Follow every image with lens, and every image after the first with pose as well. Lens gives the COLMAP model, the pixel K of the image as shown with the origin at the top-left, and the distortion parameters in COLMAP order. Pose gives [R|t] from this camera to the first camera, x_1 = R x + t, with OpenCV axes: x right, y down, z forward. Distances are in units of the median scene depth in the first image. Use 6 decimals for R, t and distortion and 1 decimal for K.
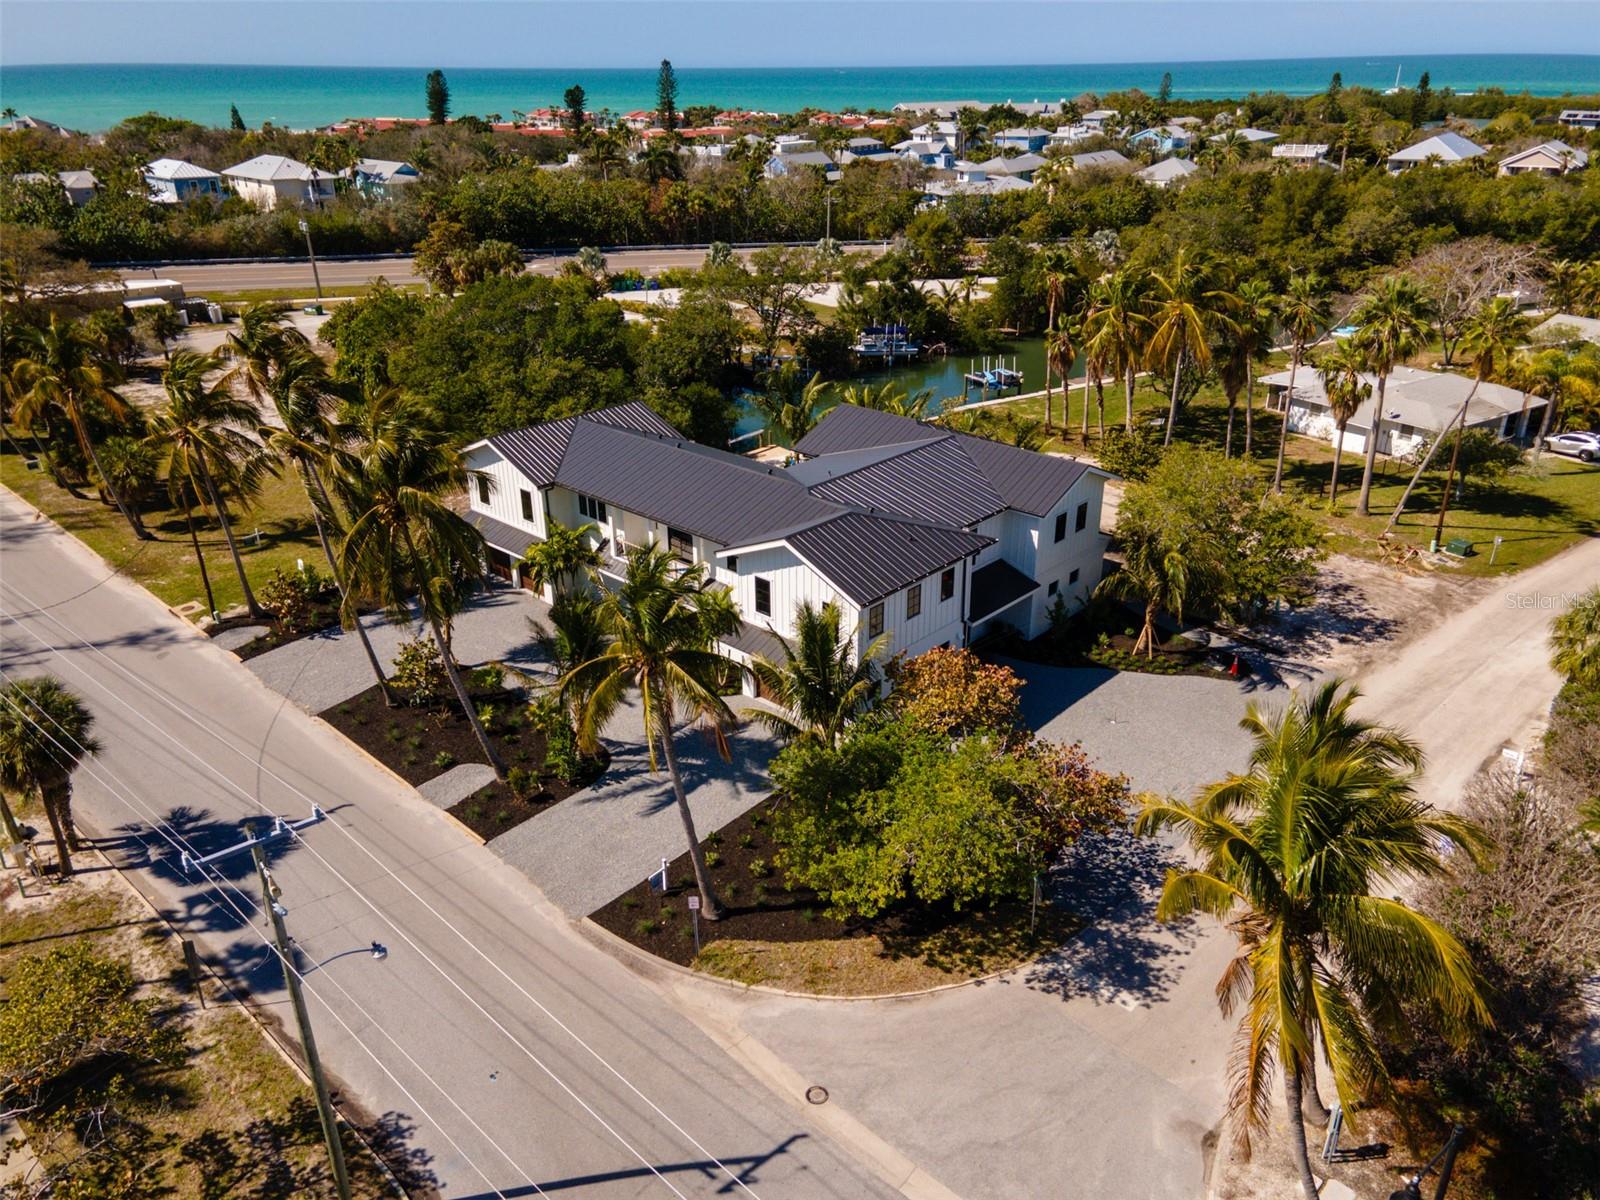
lens RADIAL K [[1183.4, 0, 800.0], [0, 1183.4, 600.0], [0, 0, 1]] dist [0.041195, 0.001980]
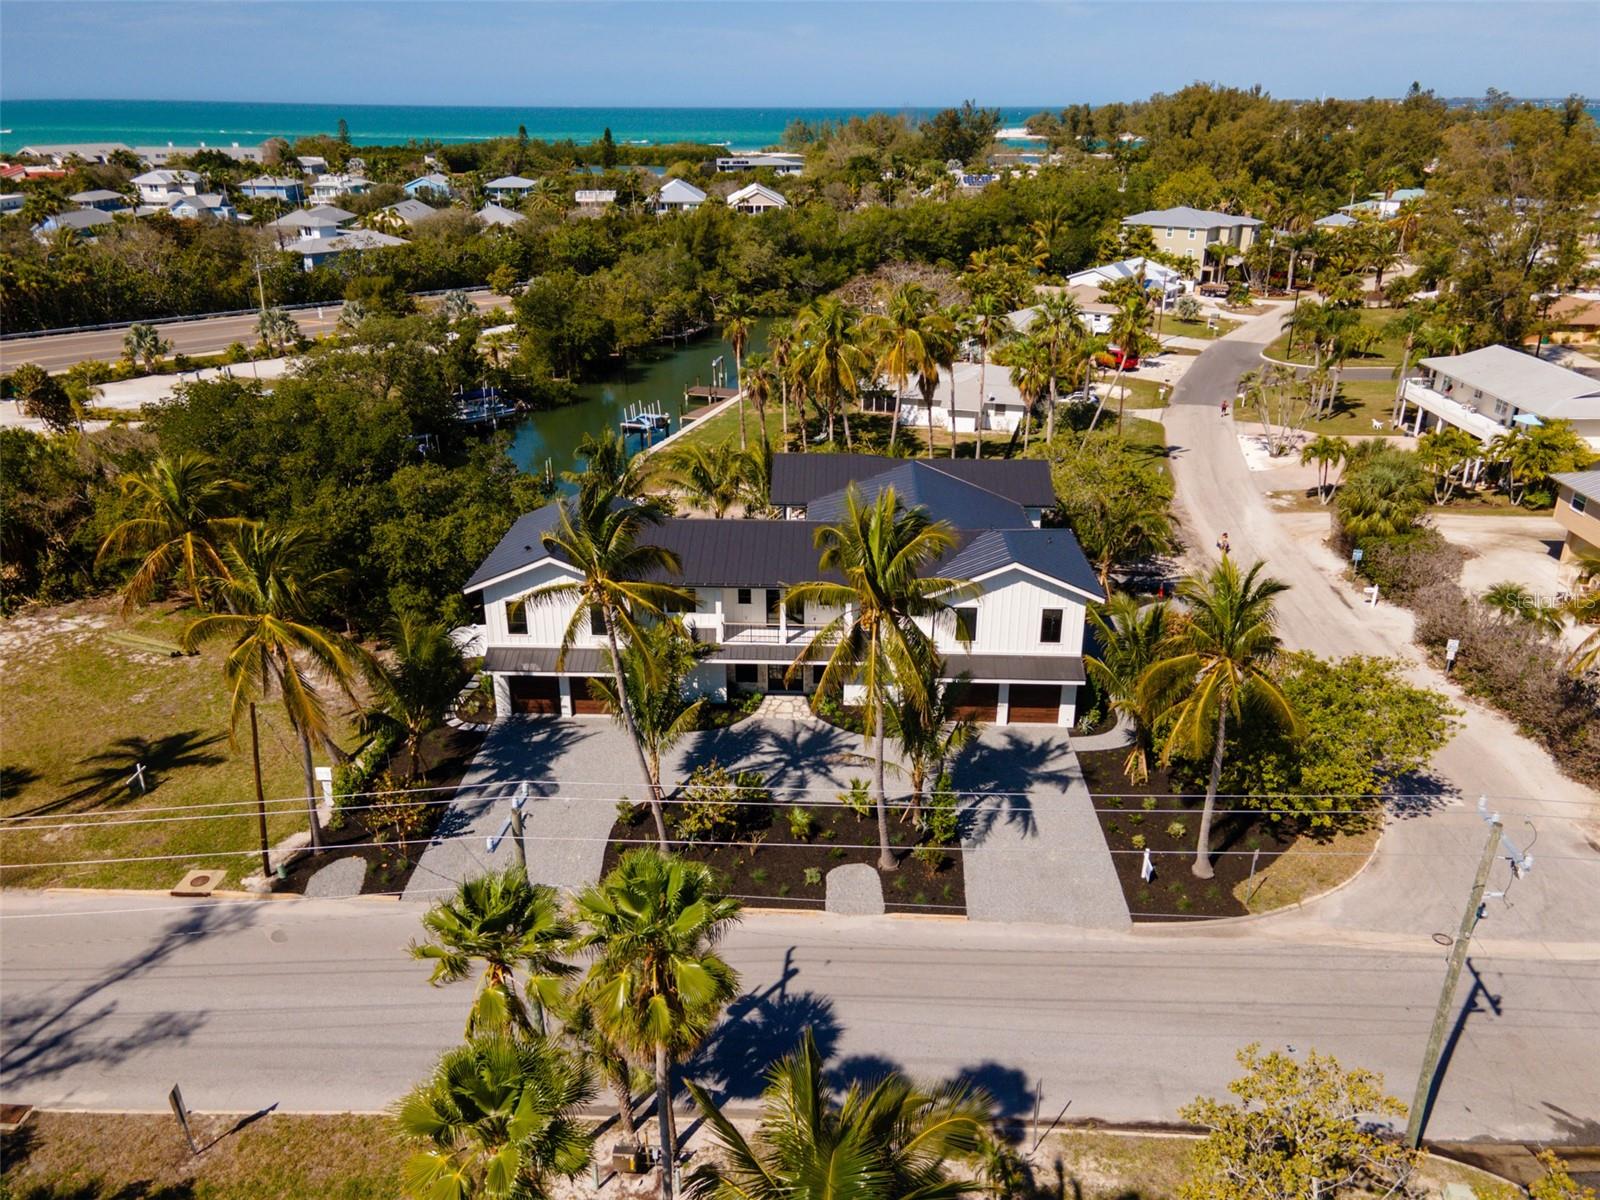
lens RADIAL K [[1188.0, 0, 800.0], [0, 1188.0, 600.0], [0, 0, 1]] dist [0.045215, 0.011293]
pose [[0.751596, -0.246417, 0.611868, -0.483647], [0.265088, 0.962235, 0.061896, -0.079057], [-0.604013, 0.115678, 0.788534, 0.138370]]
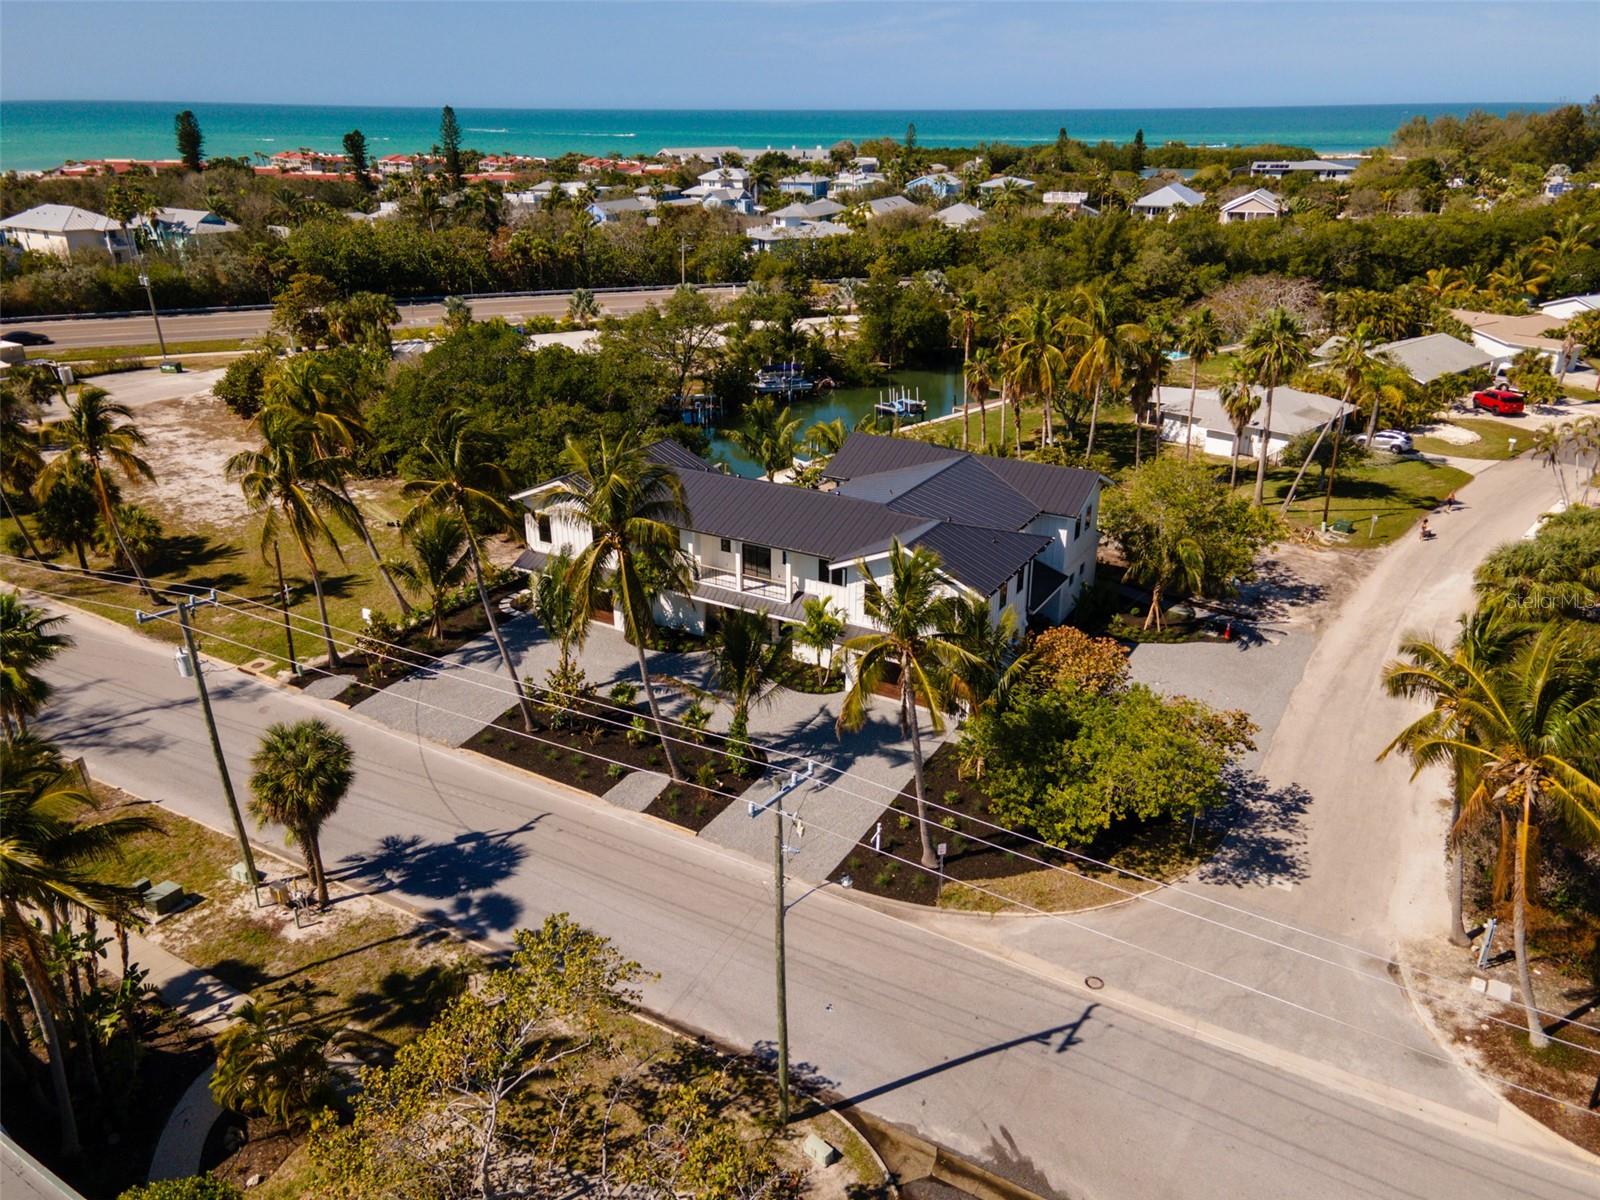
lens RADIAL K [[1188.0, 0, 800.0], [0, 1188.0, 600.0], [0, 0, 1]] dist [0.045215, 0.011293]
pose [[0.974975, -0.077394, 0.208410, -0.204262], [0.083655, 0.996265, -0.021383, 0.009183], [-0.205977, 0.038282, 0.977808, -0.067749]]
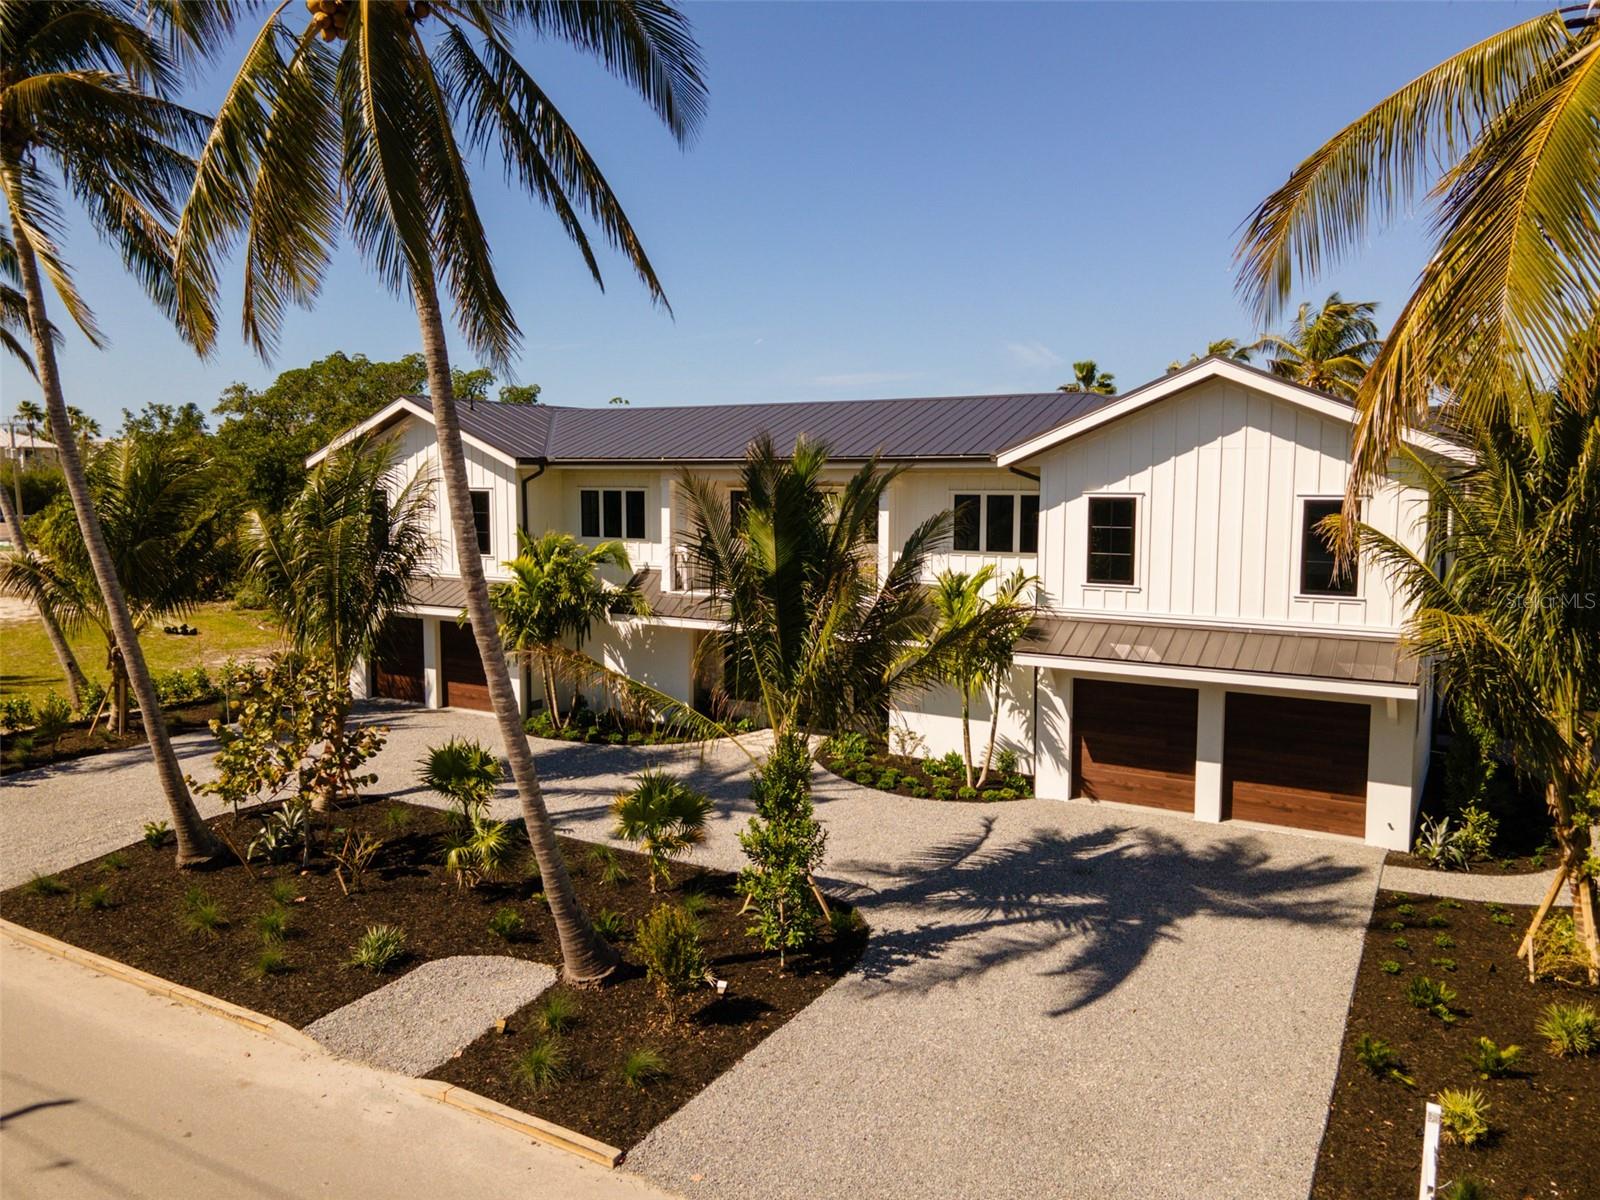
lens RADIAL K [[1153.5, 0, 800.0], [0, 1153.5, 600.0], [0, 0, 1]] dist [-0.009885, -0.000802]
pose [[0.974333, -0.007421, 0.224987, -0.149519], [0.080347, 0.945090, -0.316779, 0.089955], [-0.210282, 0.326726, 0.921429, 0.373094]]
